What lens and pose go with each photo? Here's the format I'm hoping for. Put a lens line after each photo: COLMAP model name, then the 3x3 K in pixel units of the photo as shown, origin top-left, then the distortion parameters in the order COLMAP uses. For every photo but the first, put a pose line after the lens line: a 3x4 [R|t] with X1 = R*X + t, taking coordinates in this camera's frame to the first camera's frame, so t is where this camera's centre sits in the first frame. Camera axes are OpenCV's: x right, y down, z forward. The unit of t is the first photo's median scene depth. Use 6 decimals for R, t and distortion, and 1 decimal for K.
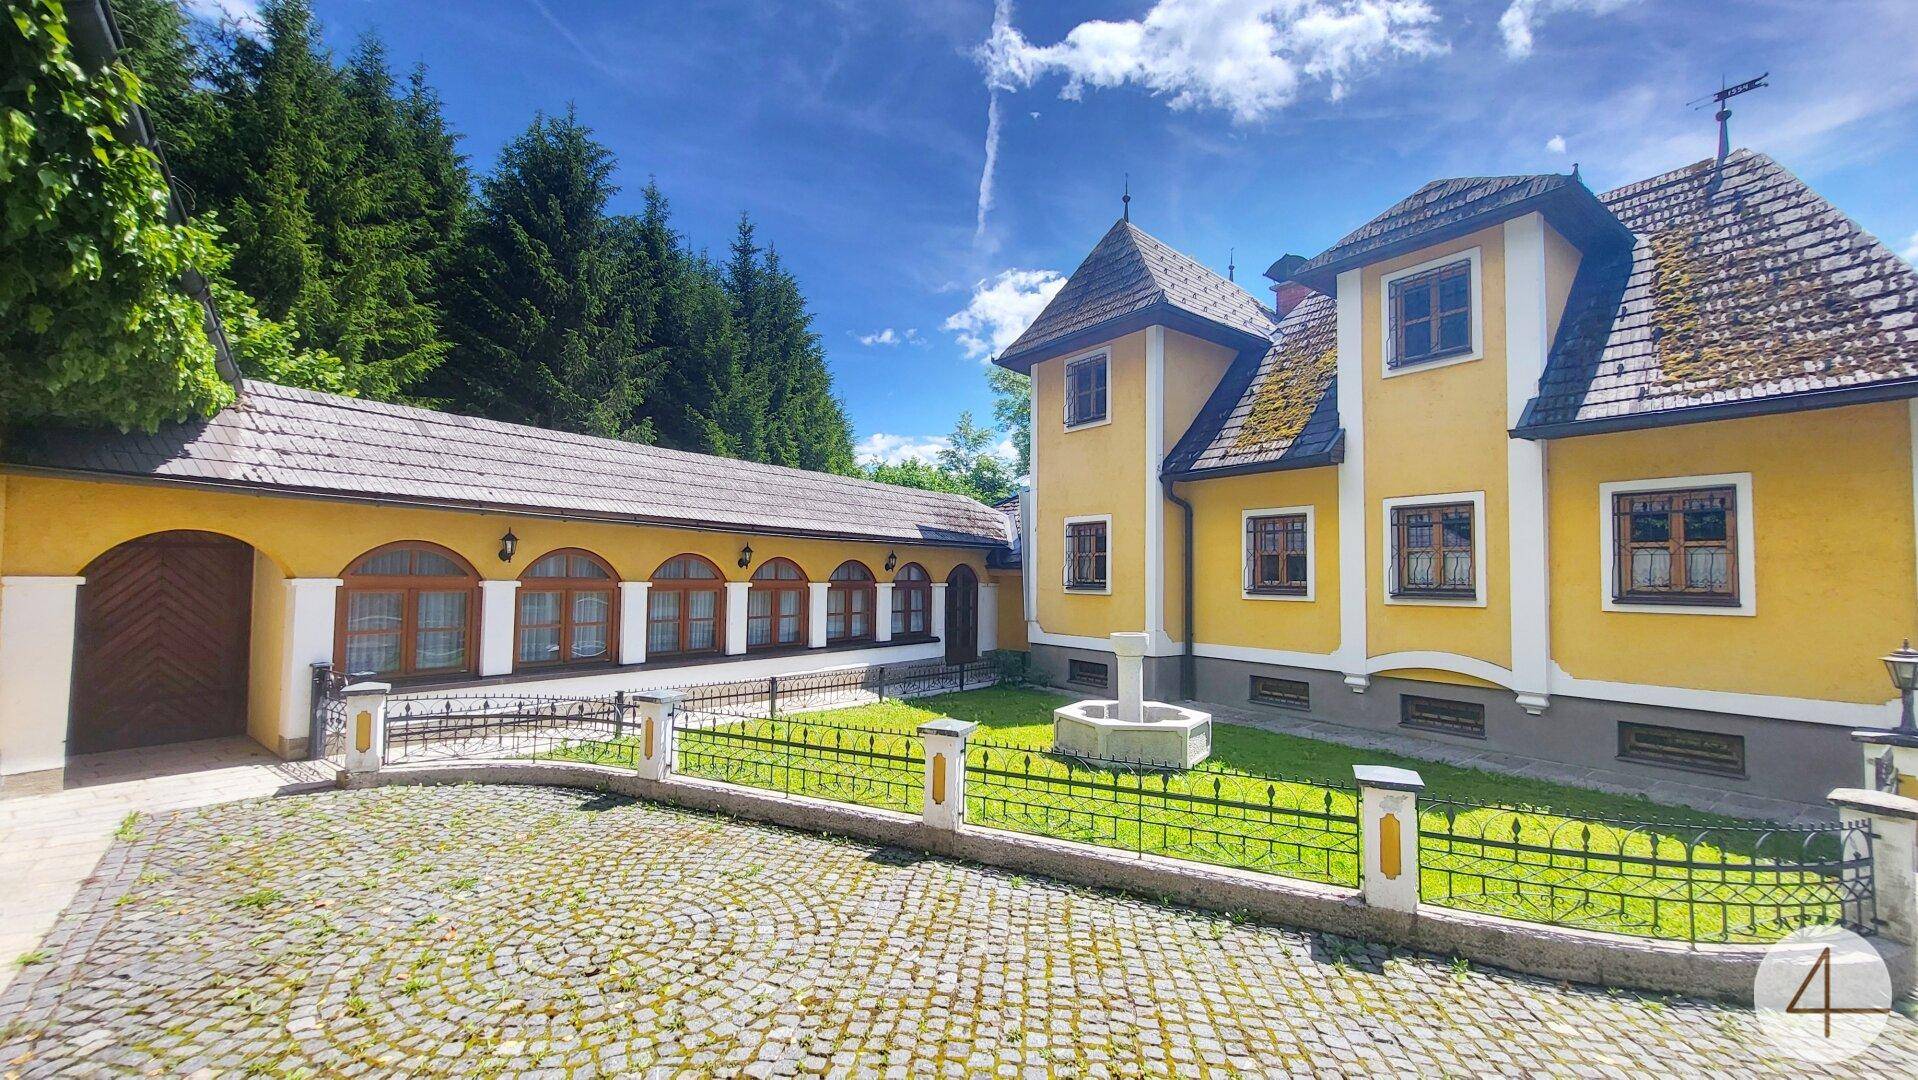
lens RADIAL K [[700.2, 0, 894.6], [0, 700.2, 543.6], [0, 0, 1]] dist [-0.005132, -0.000078]
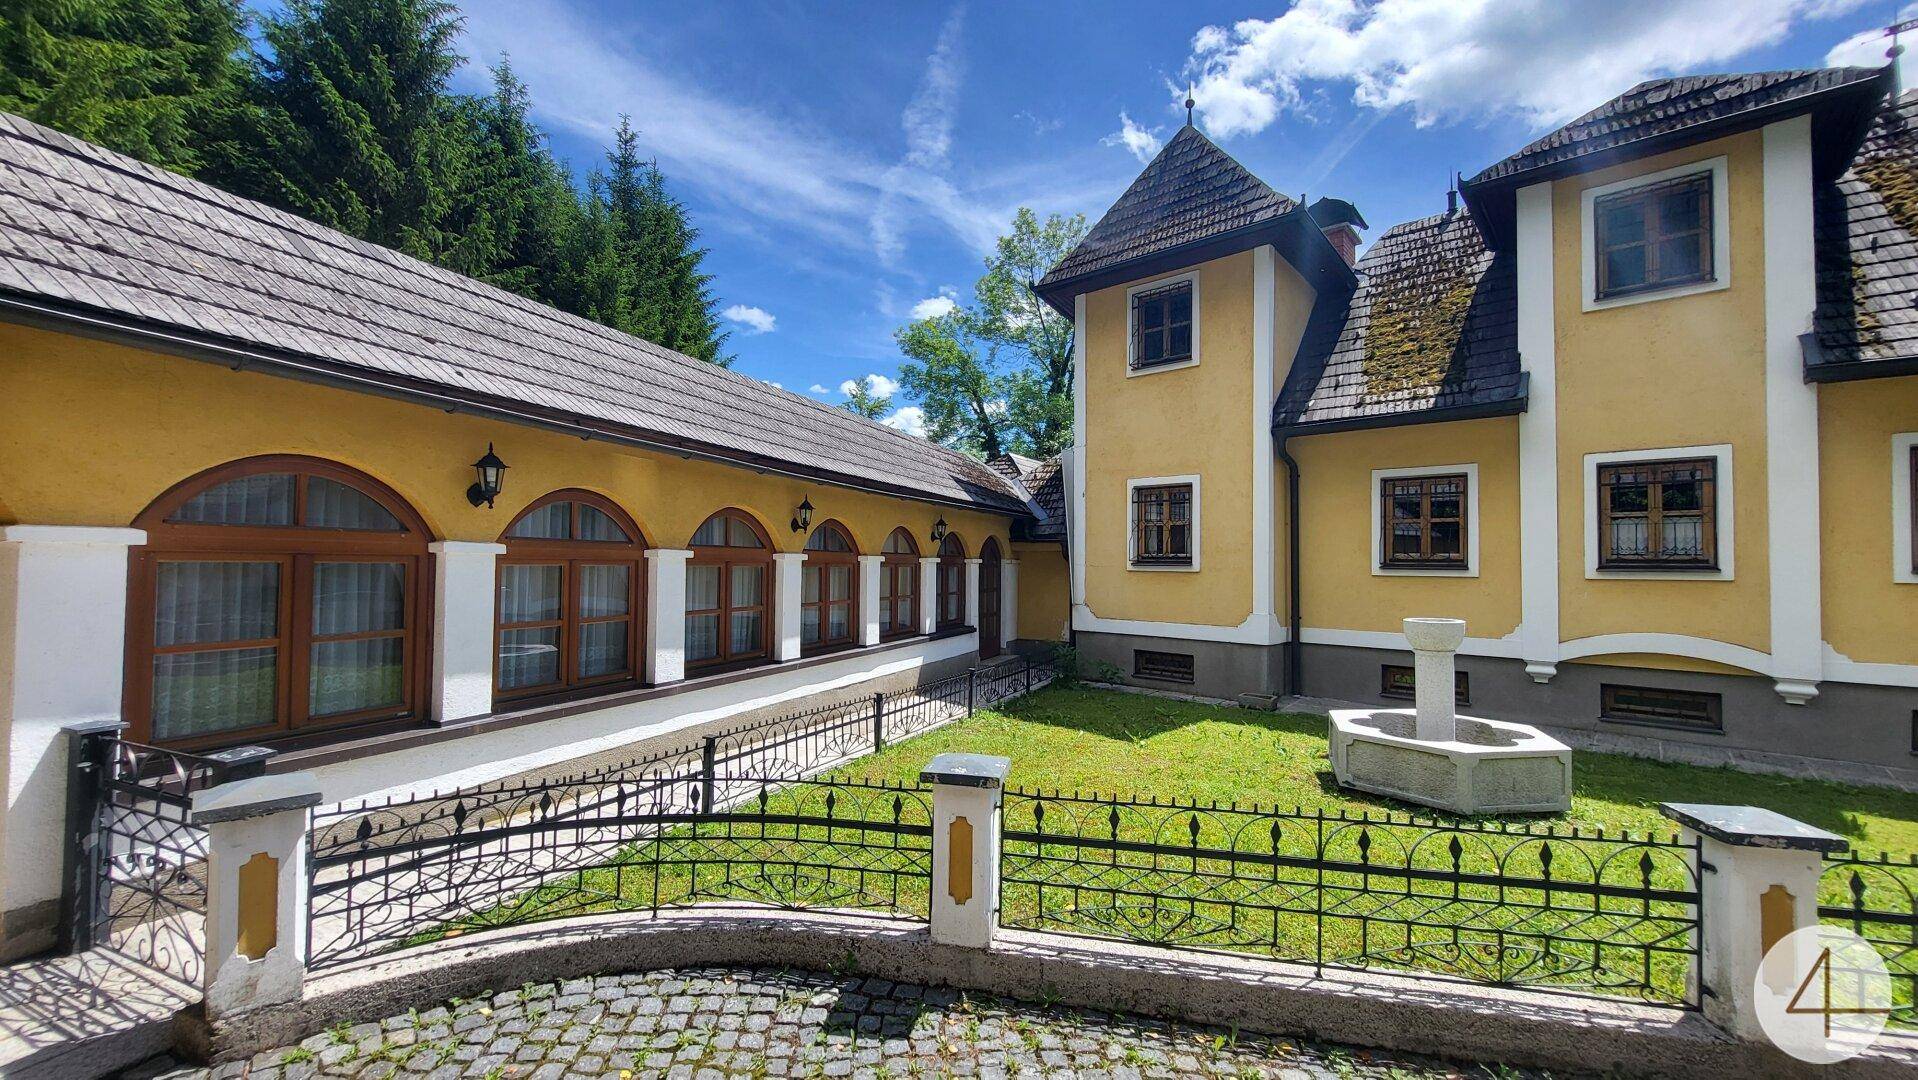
lens RADIAL K [[766.0, 0, 959.0], [0, 766.0, 540.0], [0, 0, 1]] dist [-0.009724, 0.002796]
pose [[0.976768, 0.004434, 0.214255, -0.202098], [-0.009700, 0.999676, 0.023532, 0.021045], [-0.214081, -0.025064, 0.976494, 0.217087]]
